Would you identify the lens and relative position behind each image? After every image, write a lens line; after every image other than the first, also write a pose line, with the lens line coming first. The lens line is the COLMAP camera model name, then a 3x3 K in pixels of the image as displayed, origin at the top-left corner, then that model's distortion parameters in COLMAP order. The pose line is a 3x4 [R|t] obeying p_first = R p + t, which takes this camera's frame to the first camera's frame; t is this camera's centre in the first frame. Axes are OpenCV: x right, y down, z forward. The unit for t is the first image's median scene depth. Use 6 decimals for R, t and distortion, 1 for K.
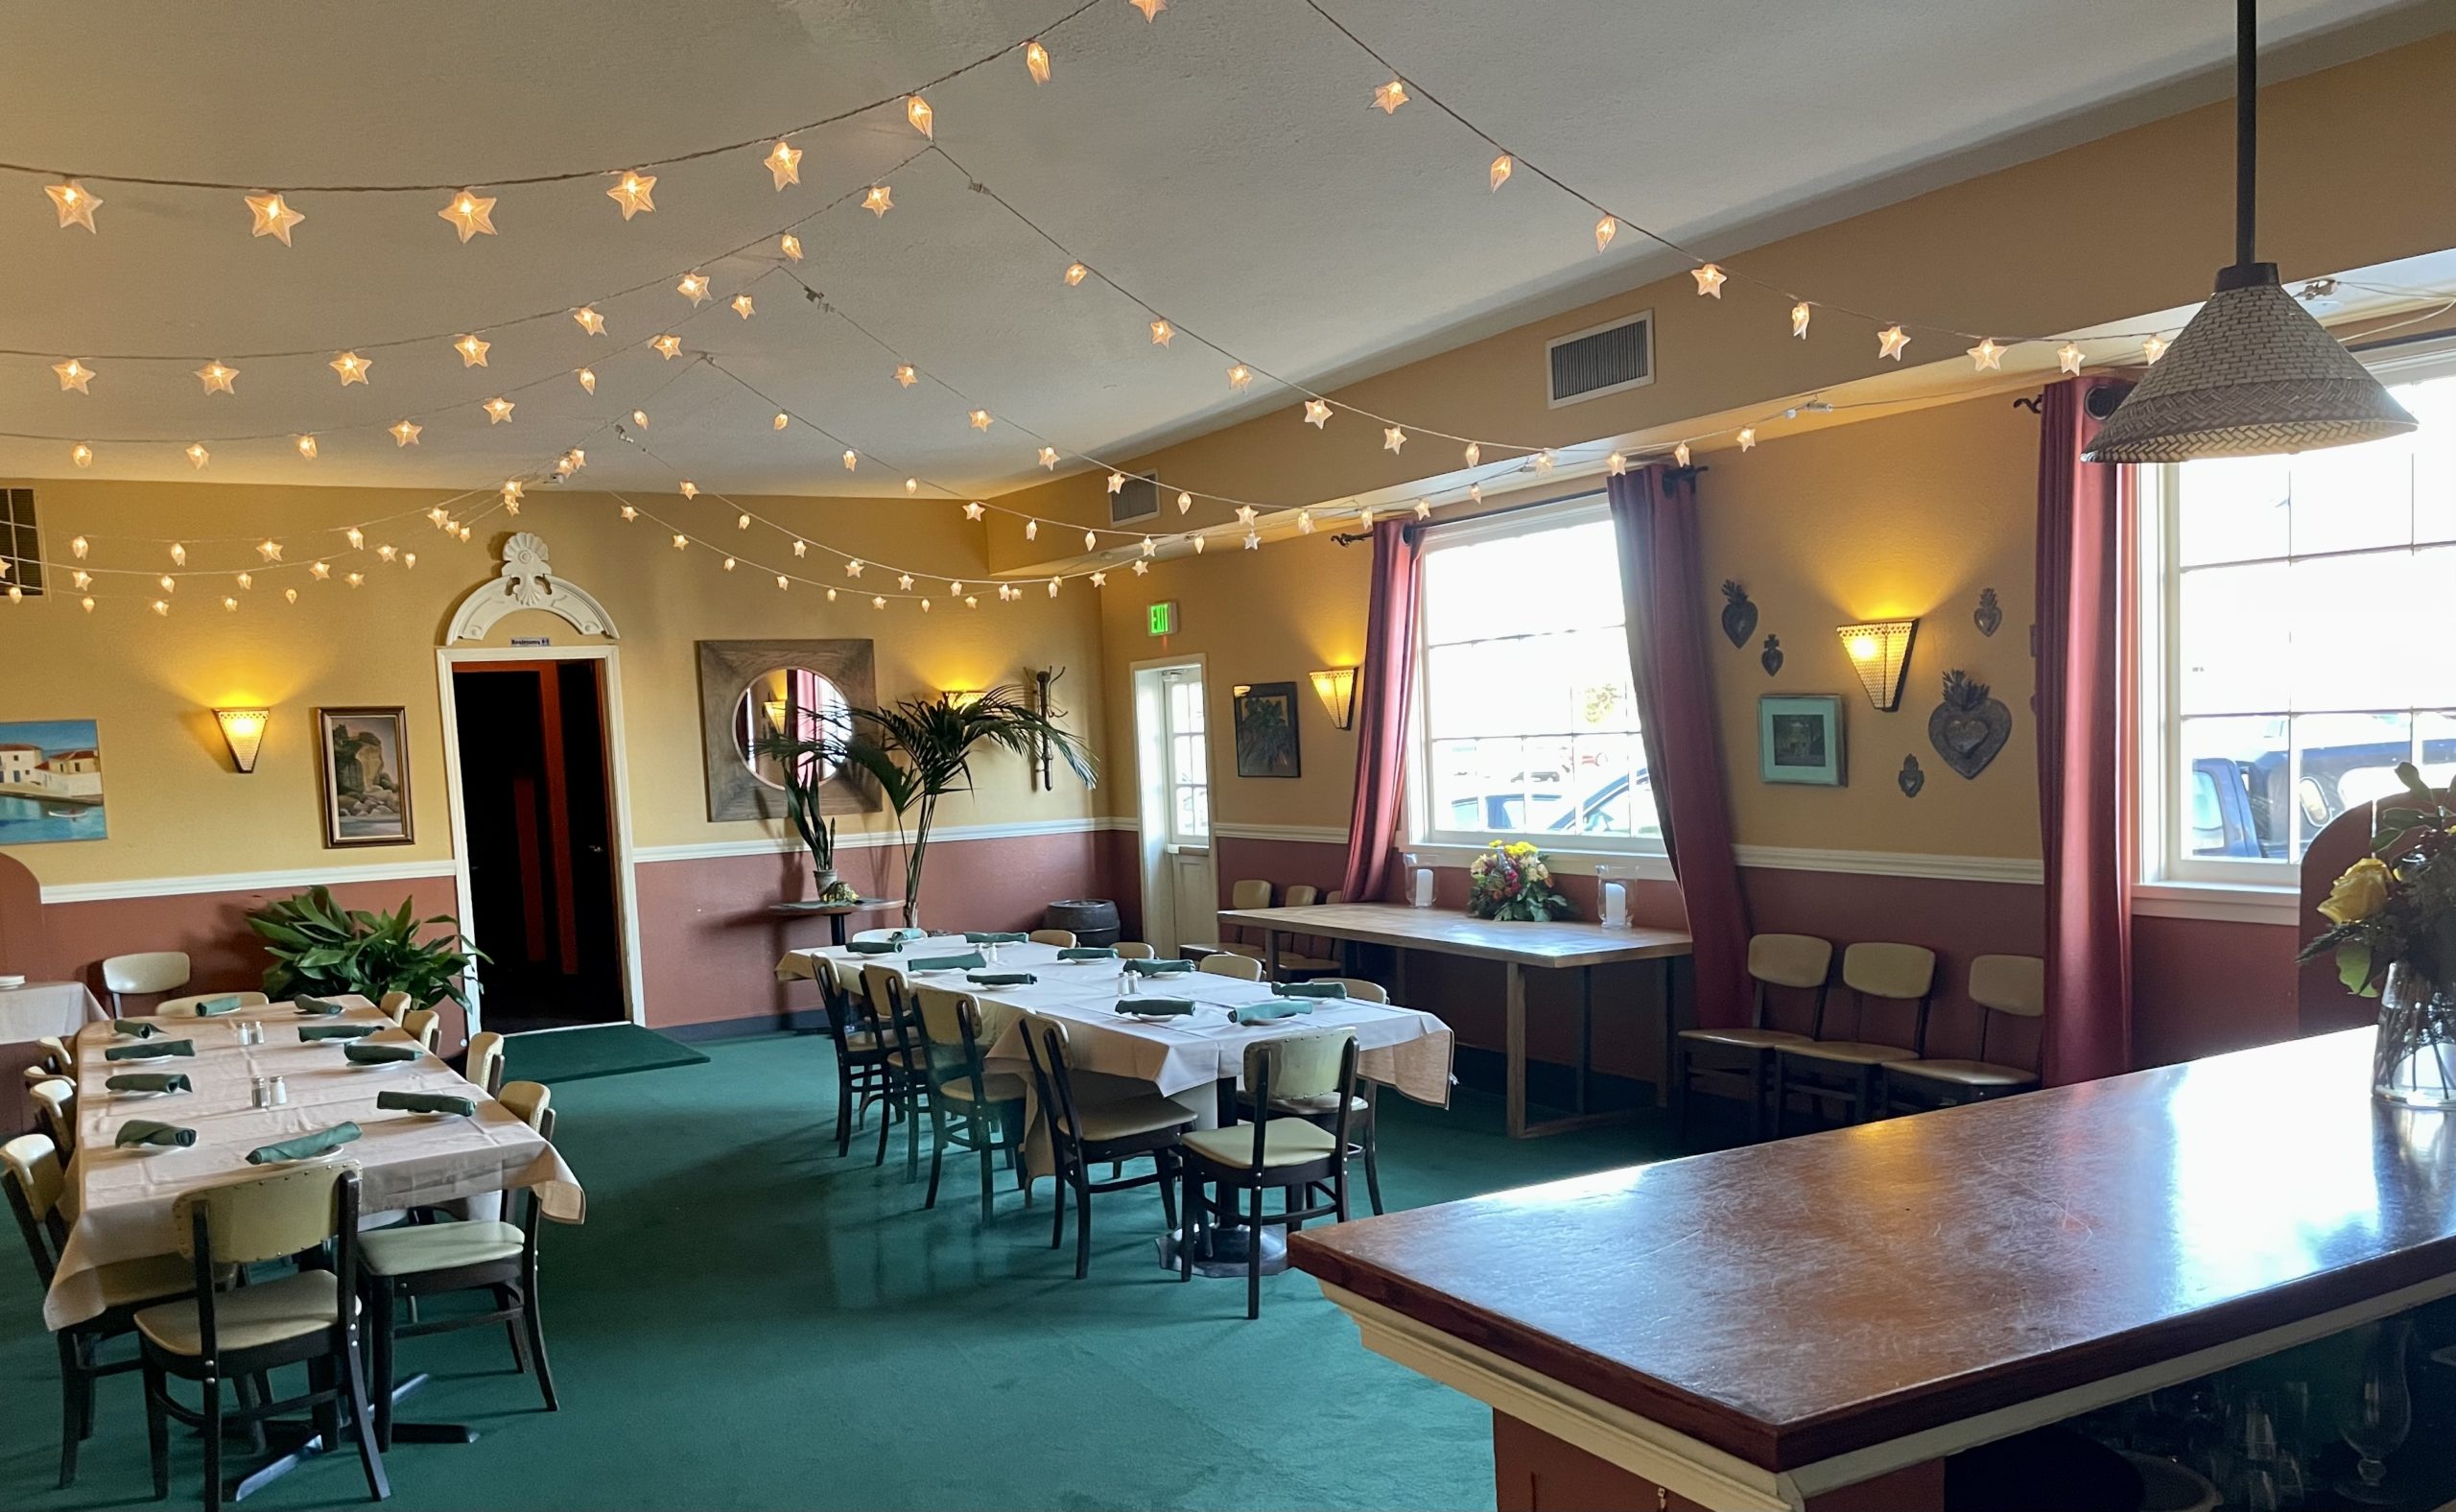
lens RADIAL K [[1888.3, 0, 1232.7], [0, 1888.3, 909.0], [0, 0, 1]] dist [0.024479, -0.005662]
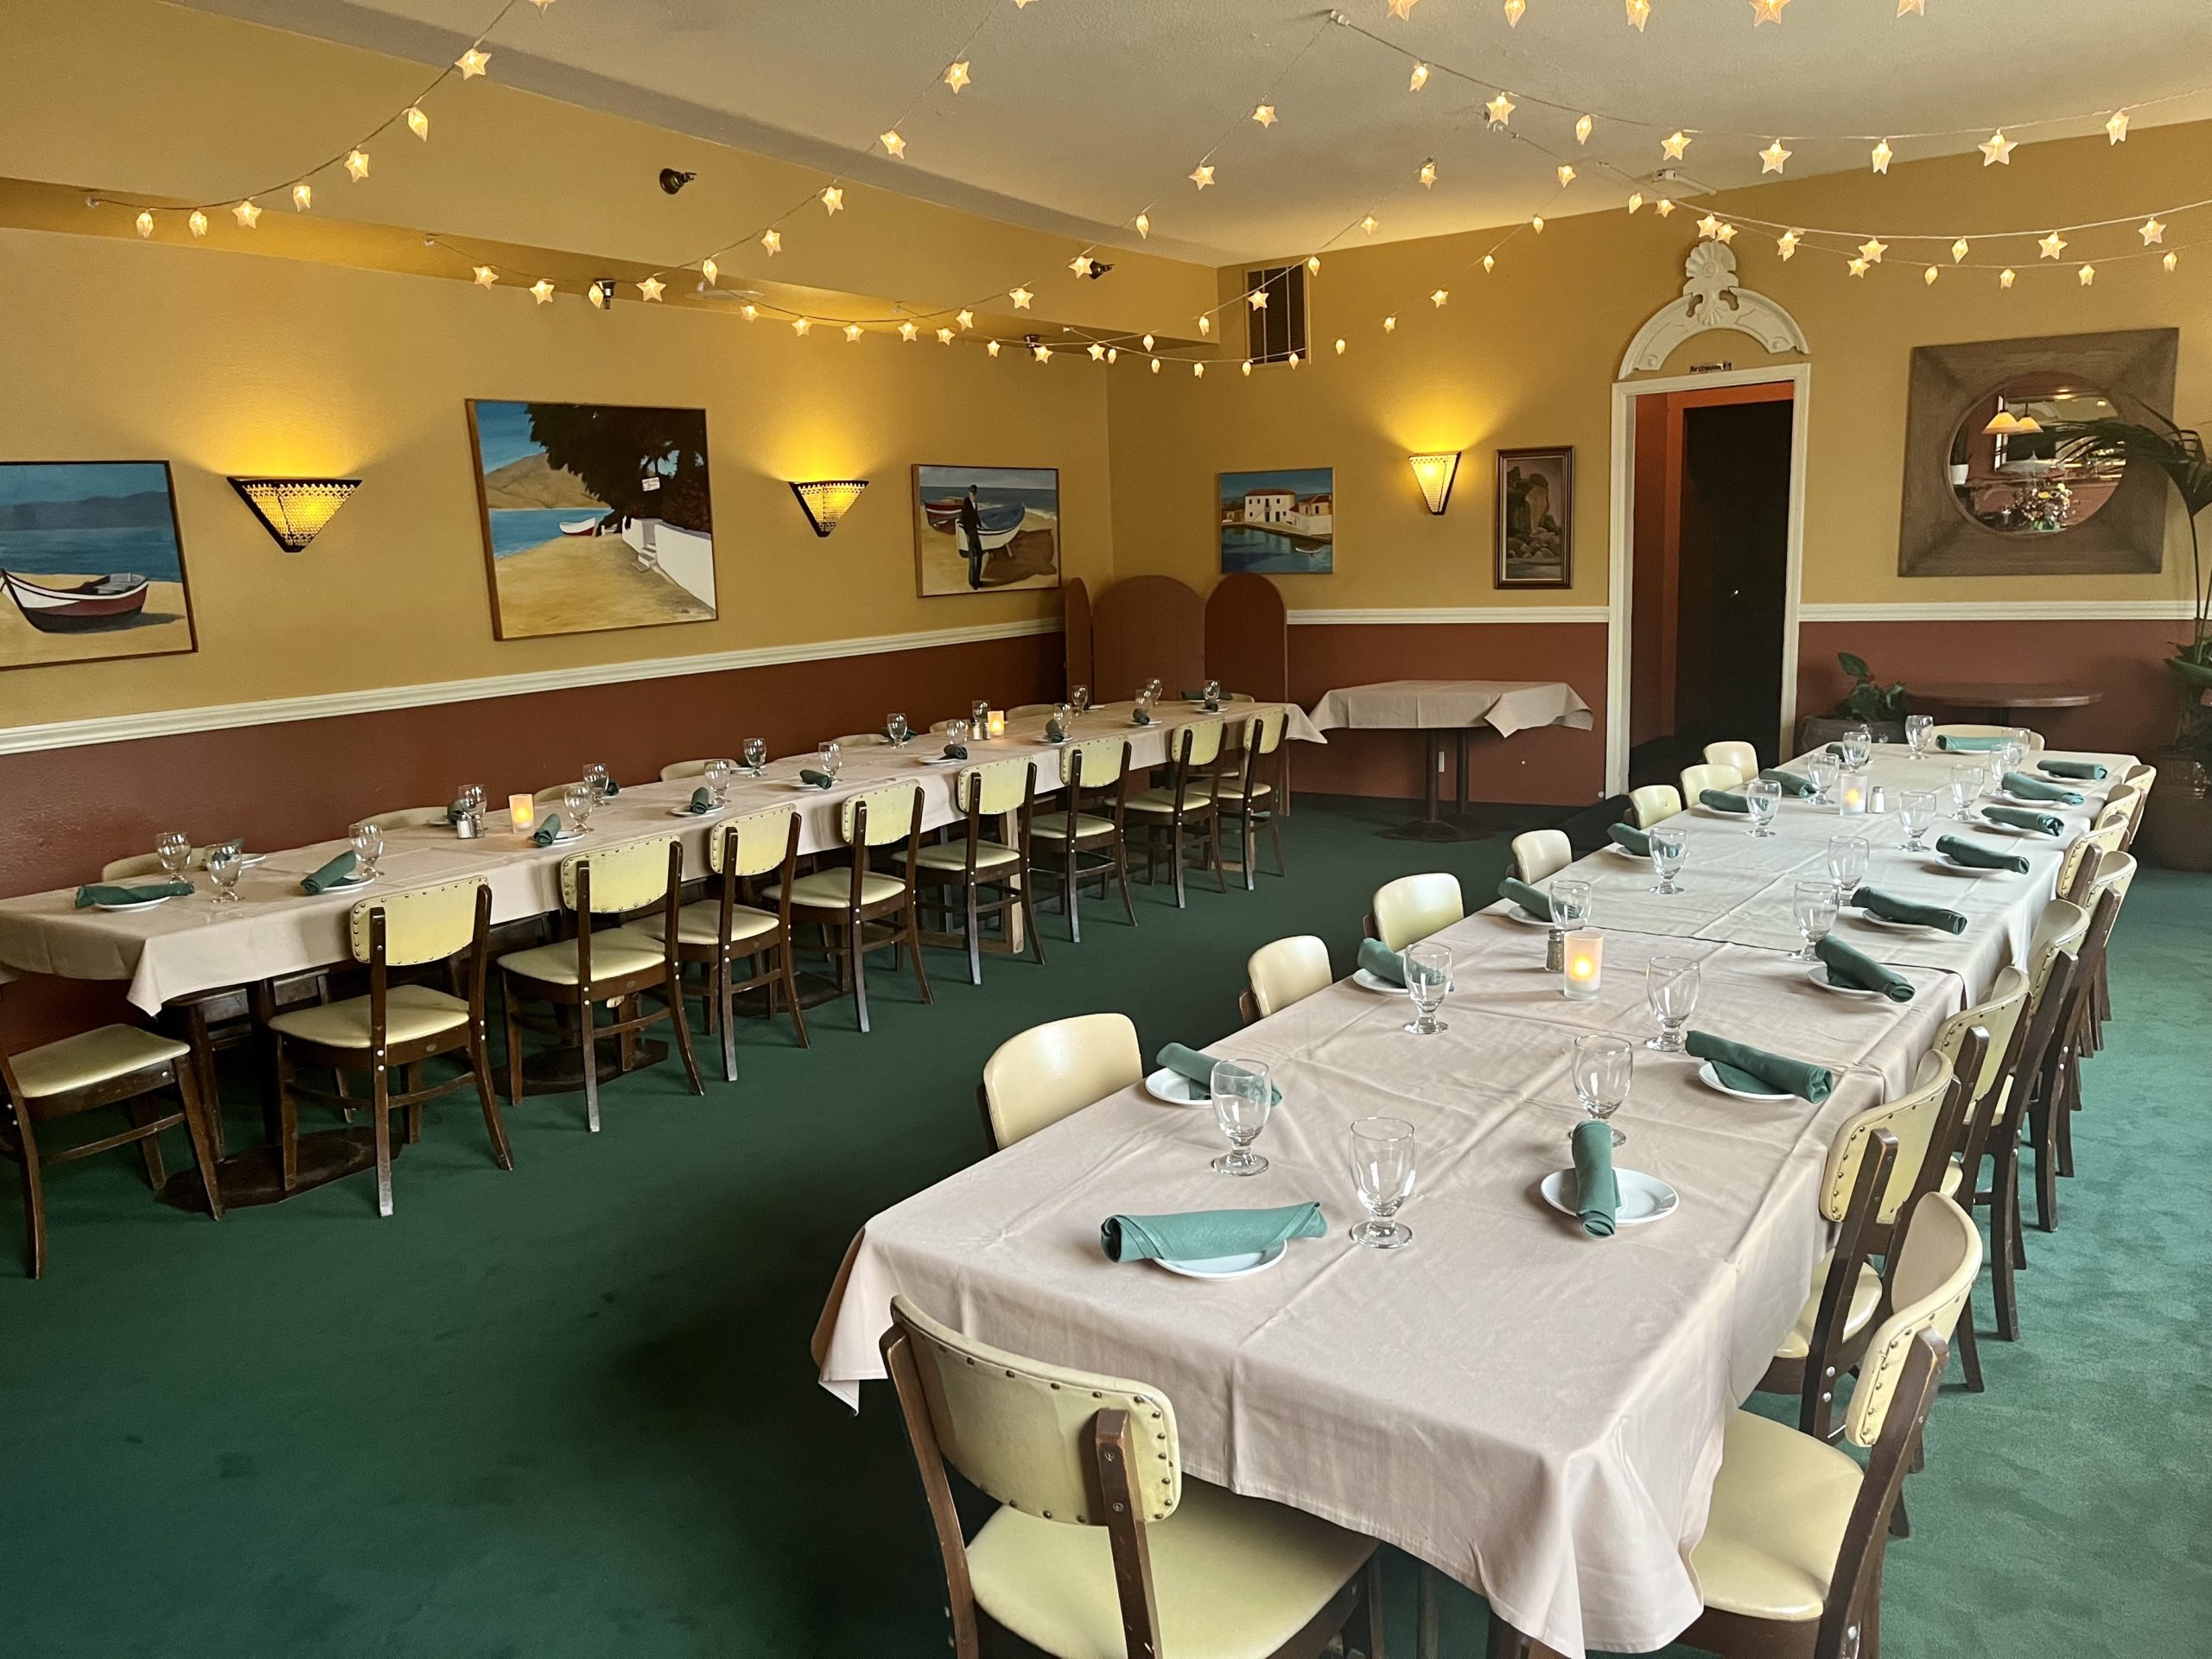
lens RADIAL K [[1655.7, 0, 1106.0], [0, 1655.7, 829.5], [0, 0, 1]] dist [0.085374, -0.113814]
pose [[0.408206, 0.181745, -0.894615, 0.270108], [-0.067011, 0.983303, 0.169186, -0.040874], [0.910427, -0.009114, 0.413569, 0.411054]]
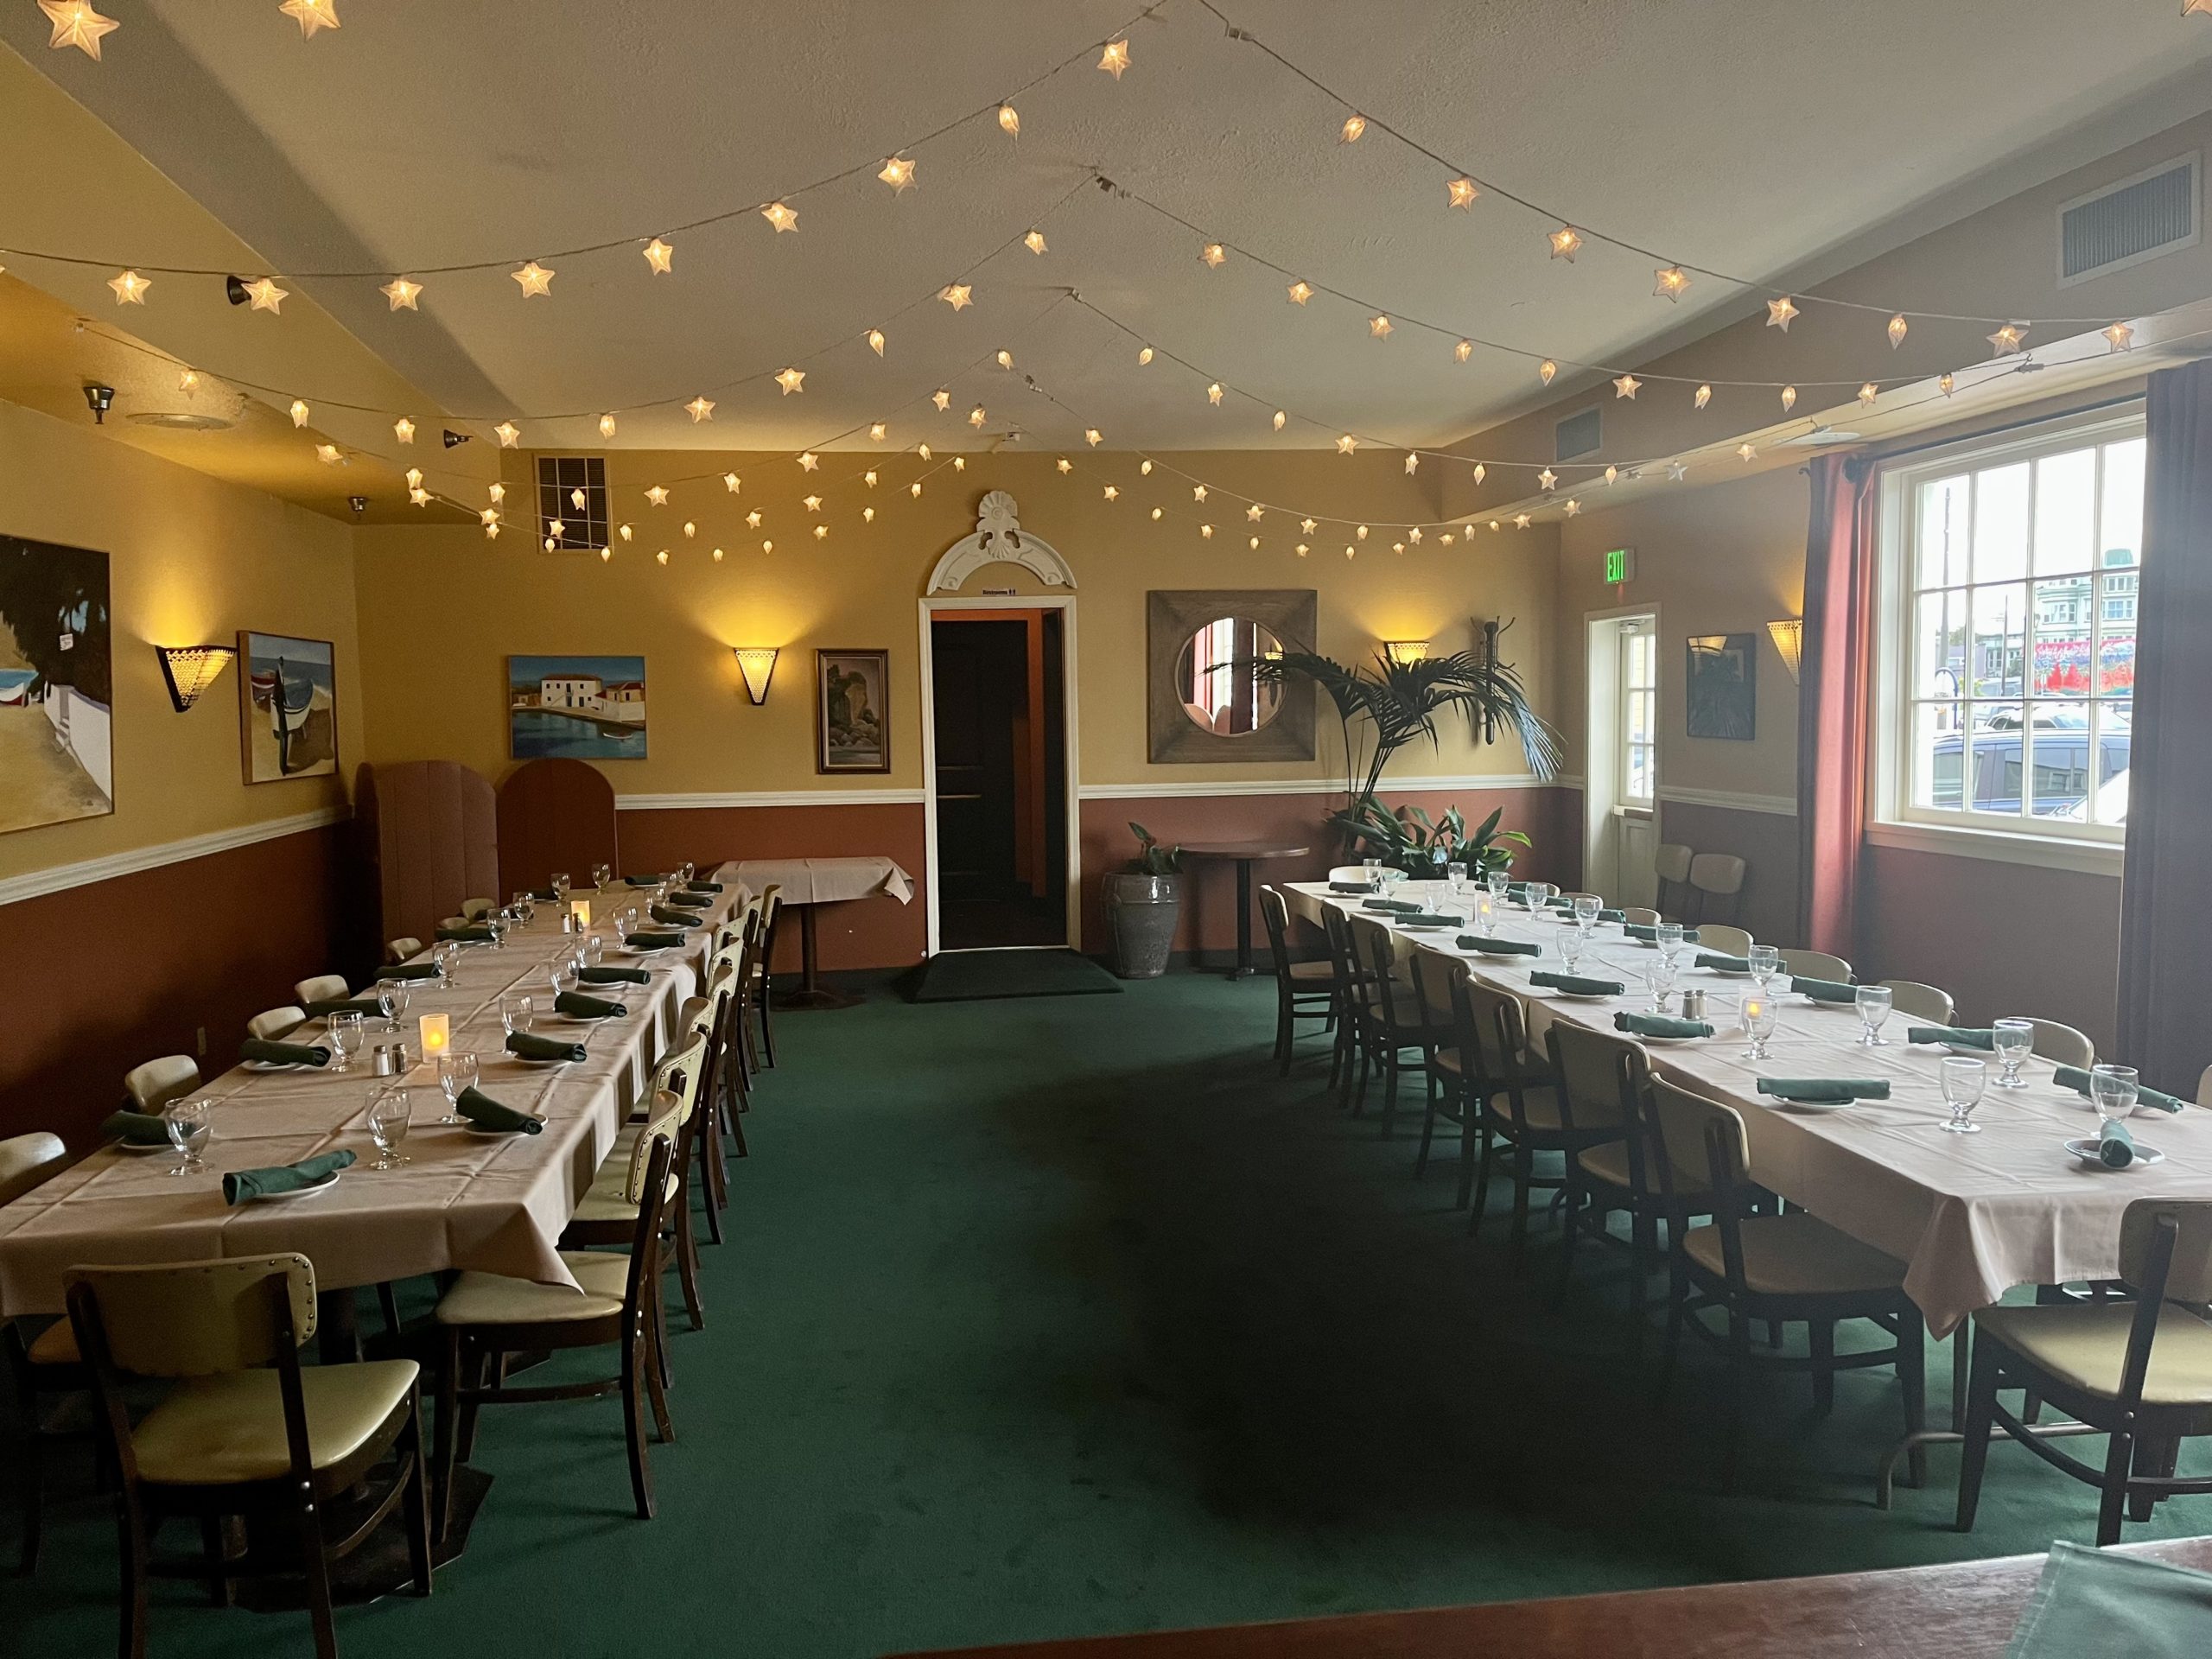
lens RADIAL K [[1655.7, 0, 1106.0], [0, 1655.7, 829.5], [0, 0, 1]] dist [0.085374, -0.113814]
pose [[0.919349, 0.055636, -0.389490, 0.065103], [-0.058549, 0.998275, 0.004399, -0.012750], [0.389063, 0.018759, 0.921020, 0.151409]]
